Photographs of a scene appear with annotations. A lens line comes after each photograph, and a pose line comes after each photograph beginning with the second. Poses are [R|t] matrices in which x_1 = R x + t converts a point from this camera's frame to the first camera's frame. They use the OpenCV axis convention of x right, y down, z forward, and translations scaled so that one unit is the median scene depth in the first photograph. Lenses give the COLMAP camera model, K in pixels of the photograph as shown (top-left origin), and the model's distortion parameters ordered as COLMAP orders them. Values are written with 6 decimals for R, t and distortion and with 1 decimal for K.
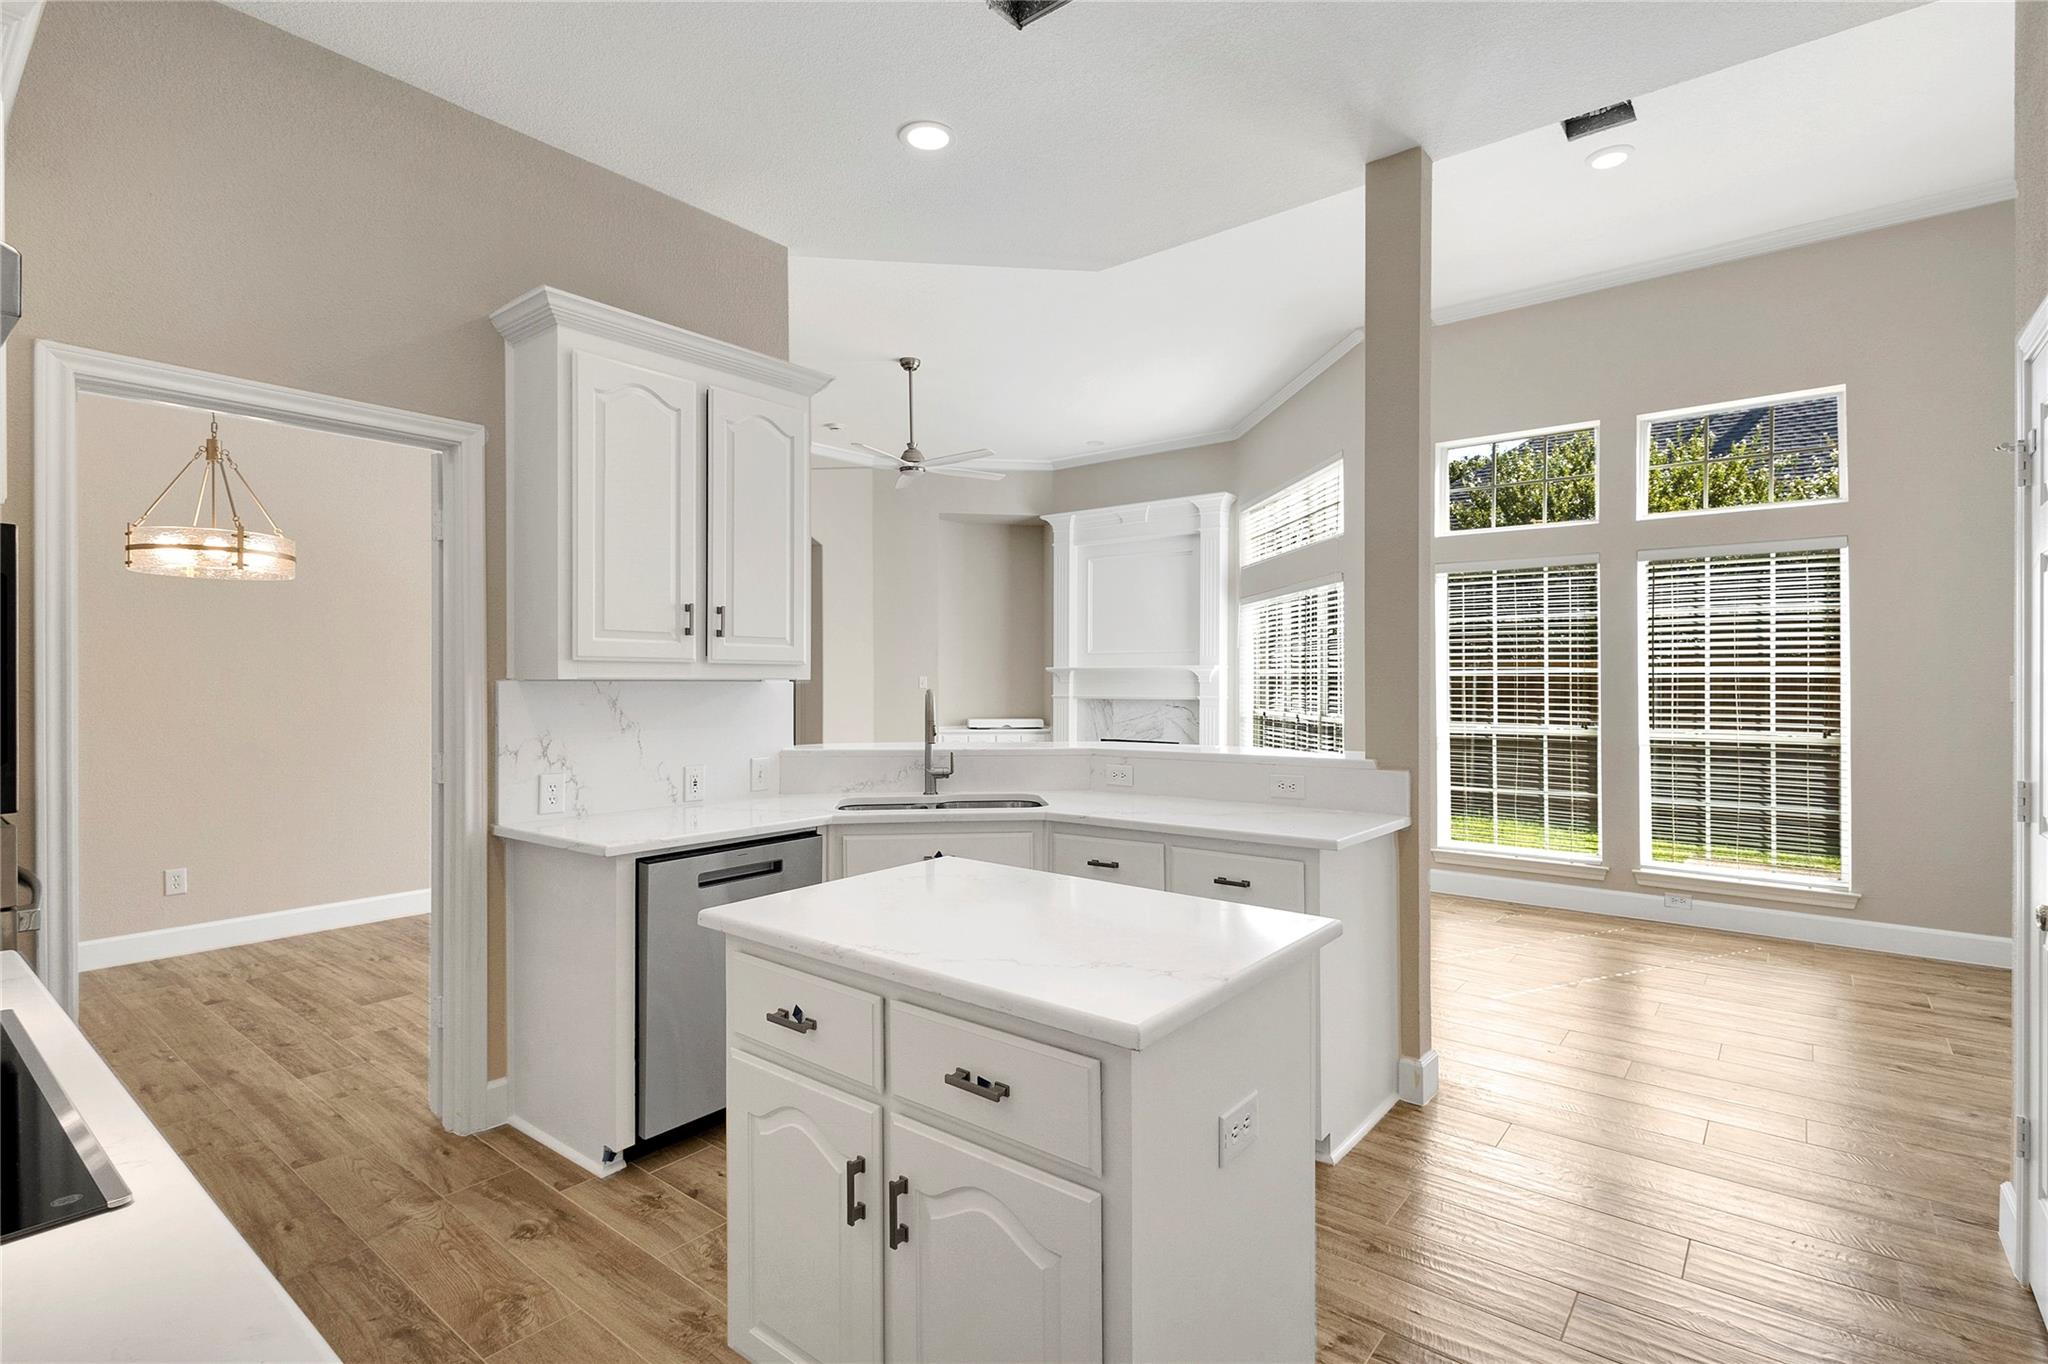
lens RADIAL K [[960.9, 0, 1018.9], [0, 960.9, 683.7], [0, 0, 1]] dist [0.007029, 0.000223]
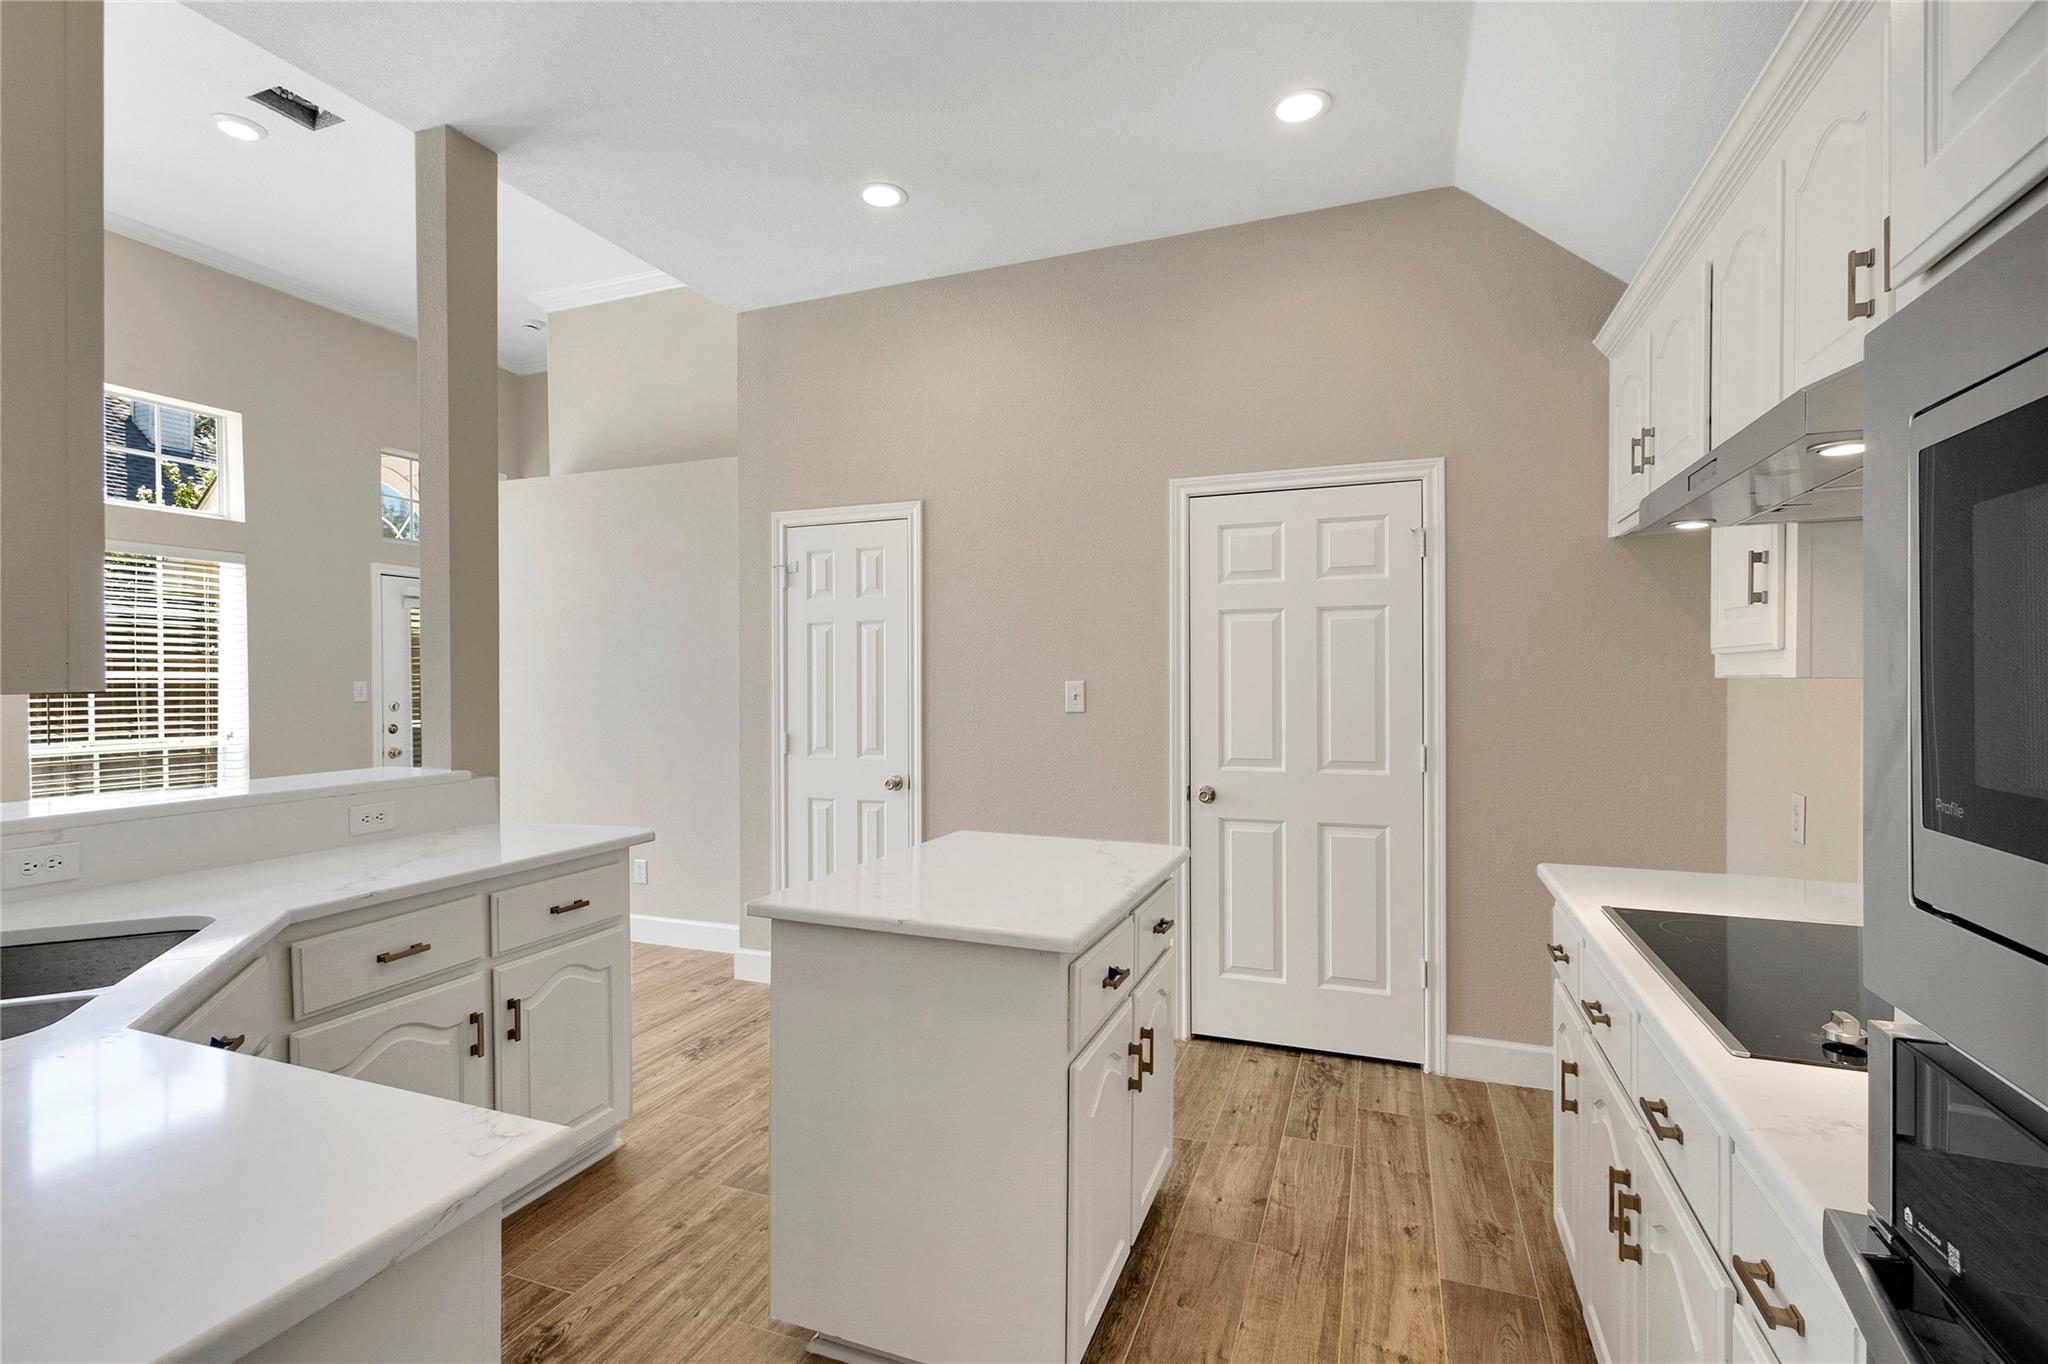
lens RADIAL K [[960.9, 0, 1018.9], [0, 960.9, 683.7], [0, 0, 1]] dist [0.007029, 0.000223]
pose [[-0.298620, -0.002589, 0.954369, -0.419840], [0.008448, 0.999950, 0.005356, -0.003775], [-0.954335, 0.009662, -0.298583, 0.464519]]
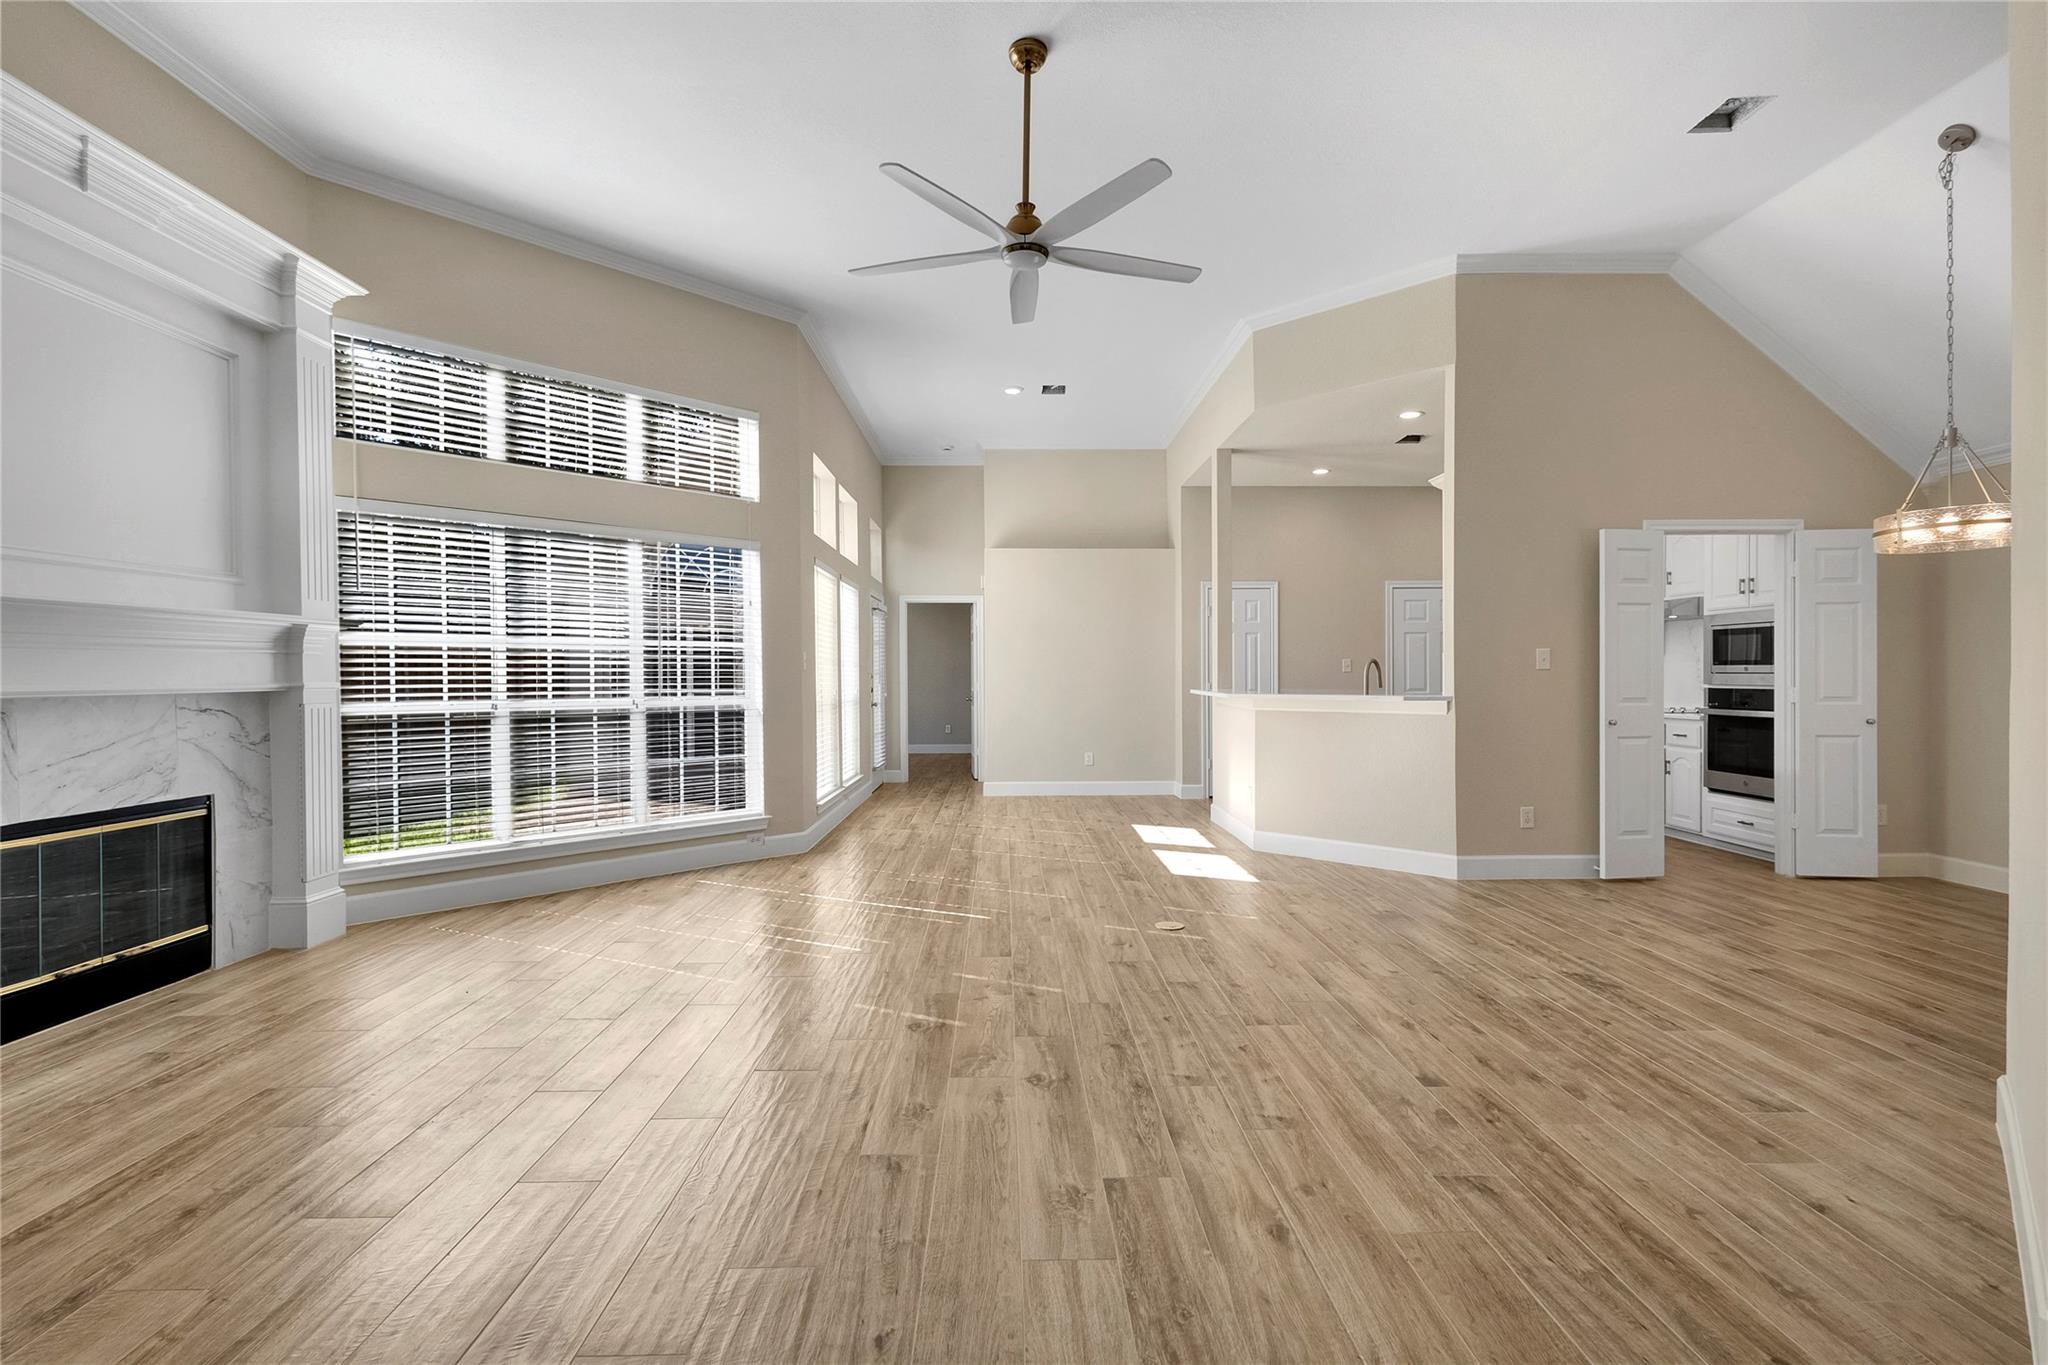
lens RADIAL K [[940.7, 0, 1012.2], [0, 940.7, 667.1], [0, 0, 1]] dist [0.000004, -0.000054]
pose [[-0.623056, 0.007040, 0.782146, -0.718998], [0.006893, 0.999970, -0.003510, 0.019060], [-0.782147, 0.003205, -0.623086, 1.804687]]
